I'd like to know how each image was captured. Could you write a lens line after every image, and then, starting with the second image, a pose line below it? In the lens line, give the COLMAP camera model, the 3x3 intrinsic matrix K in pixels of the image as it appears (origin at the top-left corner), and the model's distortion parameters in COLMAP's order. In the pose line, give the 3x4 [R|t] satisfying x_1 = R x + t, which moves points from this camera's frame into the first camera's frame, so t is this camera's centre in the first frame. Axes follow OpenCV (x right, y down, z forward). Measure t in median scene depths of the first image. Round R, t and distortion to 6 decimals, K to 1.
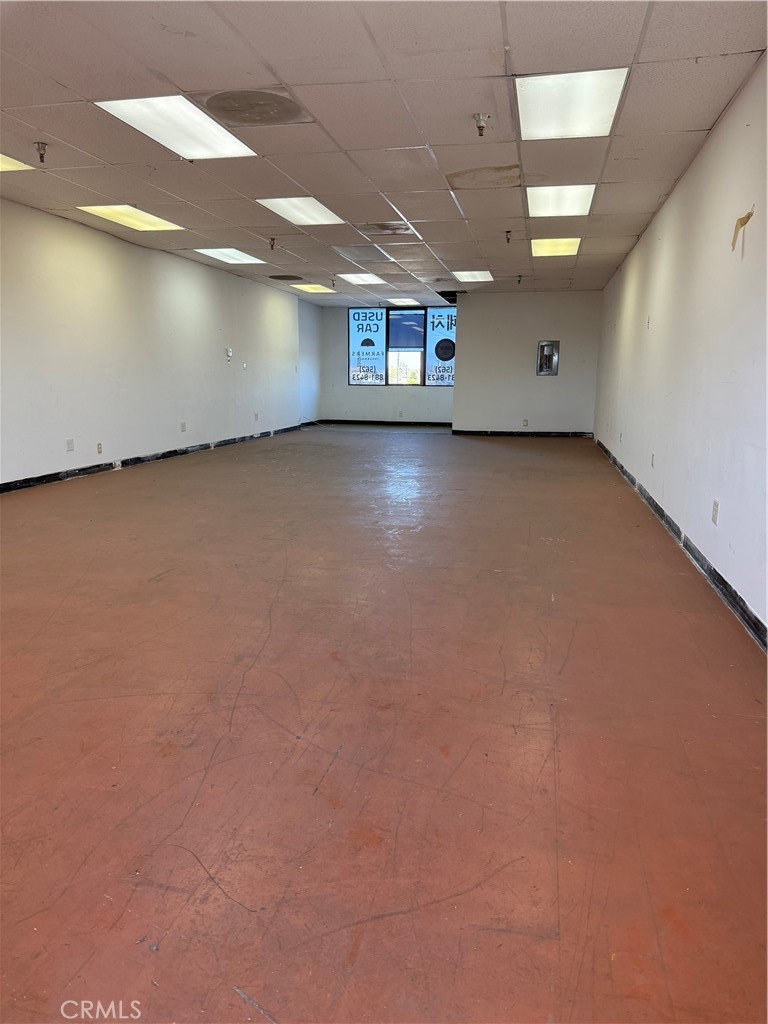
lens RADIAL K [[692.7, 0, 380.7], [0, 692.7, 515.1], [0, 0, 1]] dist [0.040215, -0.001070]
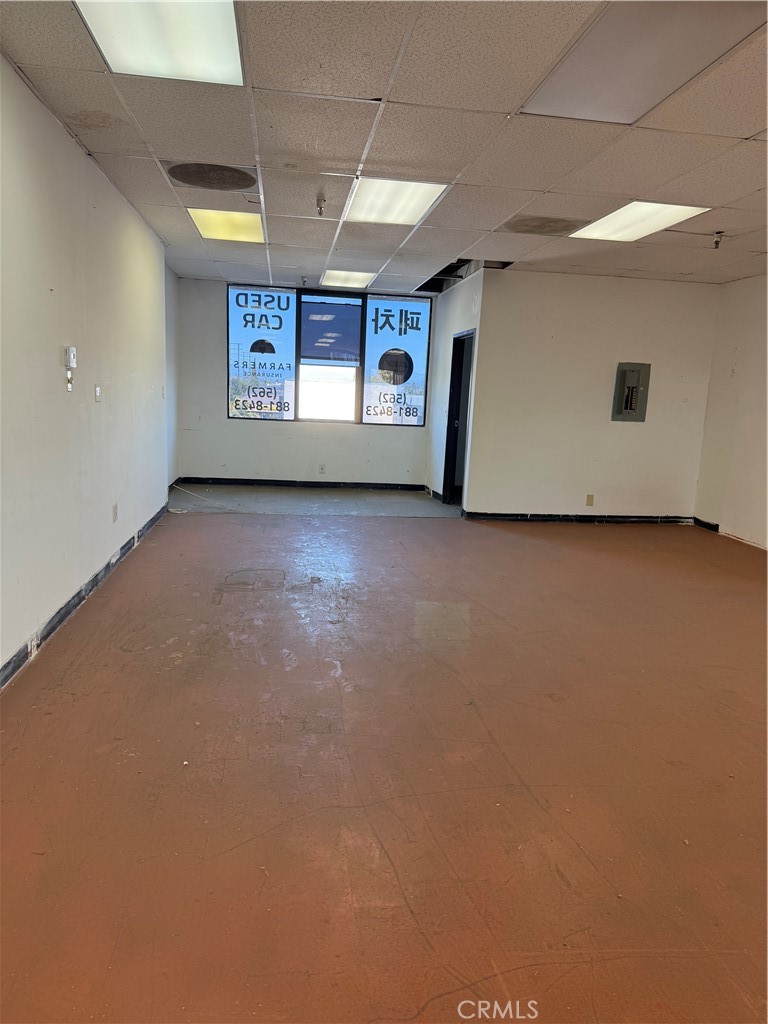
lens RADIAL K [[692.7, 0, 388.6], [0, 692.7, 512.8], [0, 0, 1]] dist [0.040215, -0.001070]
pose [[0.932100, -0.027170, 0.361179, -0.135935], [0.032383, 0.999440, -0.008388, -0.102466], [-0.360749, 0.019515, 0.932459, 0.427516]]
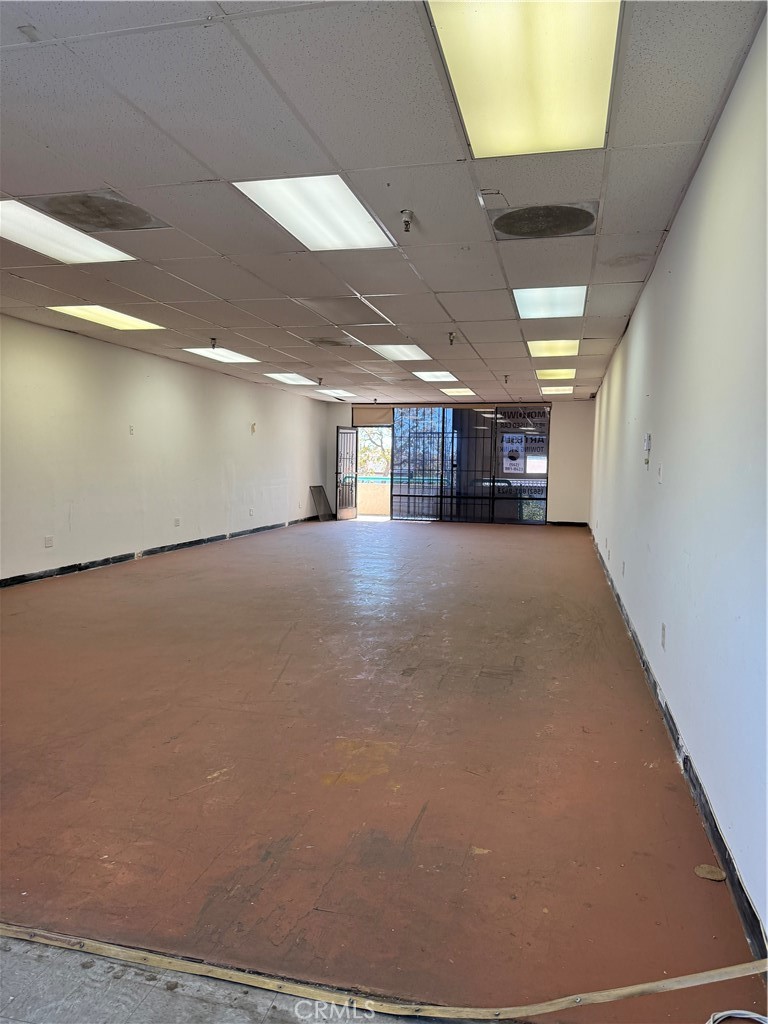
lens RADIAL K [[692.7, 0, 384.2], [0, 692.7, 511.2], [0, 0, 1]] dist [0.040215, -0.001070]
pose [[-0.999275, -0.028580, 0.025159, -0.043224], [-0.021291, 0.967210, 0.253083, -0.212428], [-0.031567, 0.252363, -0.967118, 1.020753]]
